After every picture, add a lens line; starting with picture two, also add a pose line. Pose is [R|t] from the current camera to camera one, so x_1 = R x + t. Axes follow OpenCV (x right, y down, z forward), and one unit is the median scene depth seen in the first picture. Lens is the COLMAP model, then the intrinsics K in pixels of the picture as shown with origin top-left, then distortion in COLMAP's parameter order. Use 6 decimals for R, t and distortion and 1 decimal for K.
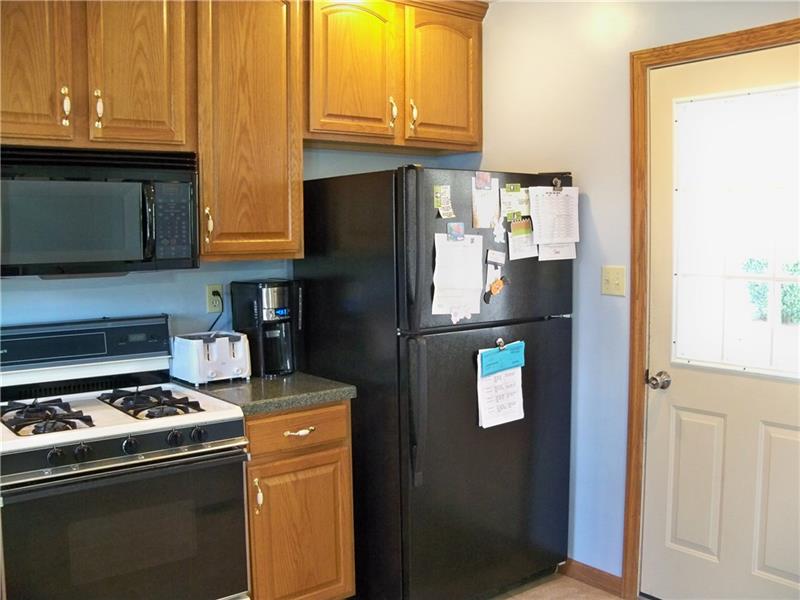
lens RADIAL K [[807.6, 0, 400.0], [0, 807.6, 300.0], [0, 0, 1]] dist [-0.247814, 0.349628]
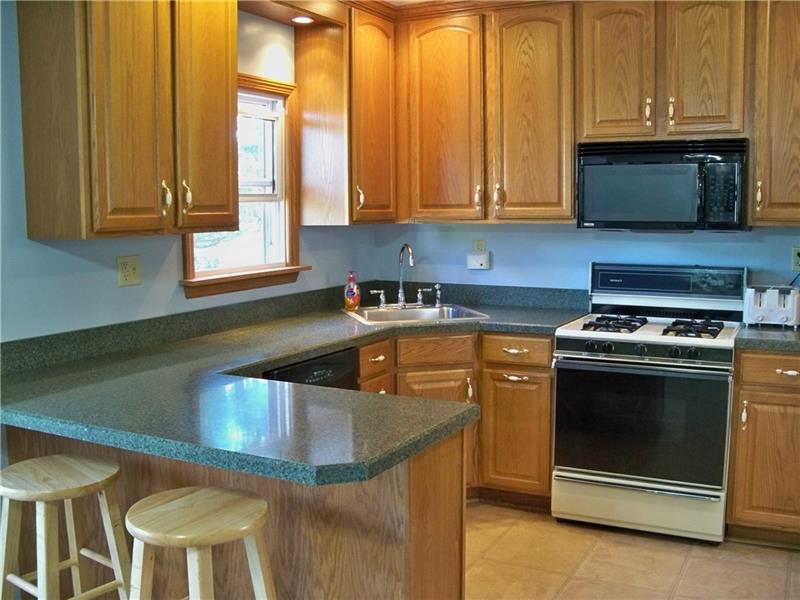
lens RADIAL K [[817.6, 0, 400.0], [0, 817.6, 300.0], [0, 0, 1]] dist [-0.219427, 0.209443]
pose [[0.400747, 0.109354, -0.909639, 0.644360], [-0.069282, 0.993626, 0.088928, -0.003770], [0.913565, 0.027384, 0.405769, -0.000018]]
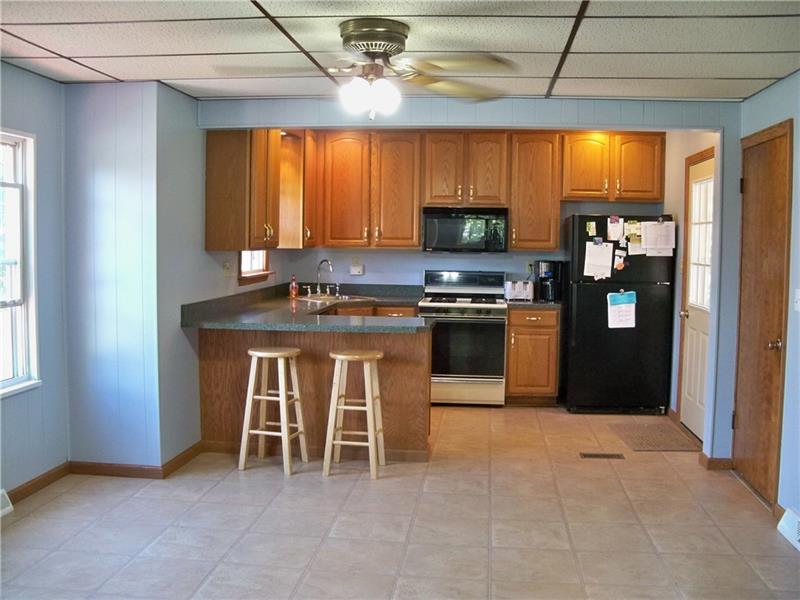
lens RADIAL K [[817.6, 0, 400.0], [0, 817.6, 300.0], [0, 0, 1]] dist [-0.219427, 0.209443]
pose [[0.714568, 0.069744, -0.696080, 1.279852], [-0.076448, 0.996844, 0.021401, 0.078833], [0.695376, 0.037921, 0.717645, -1.072659]]
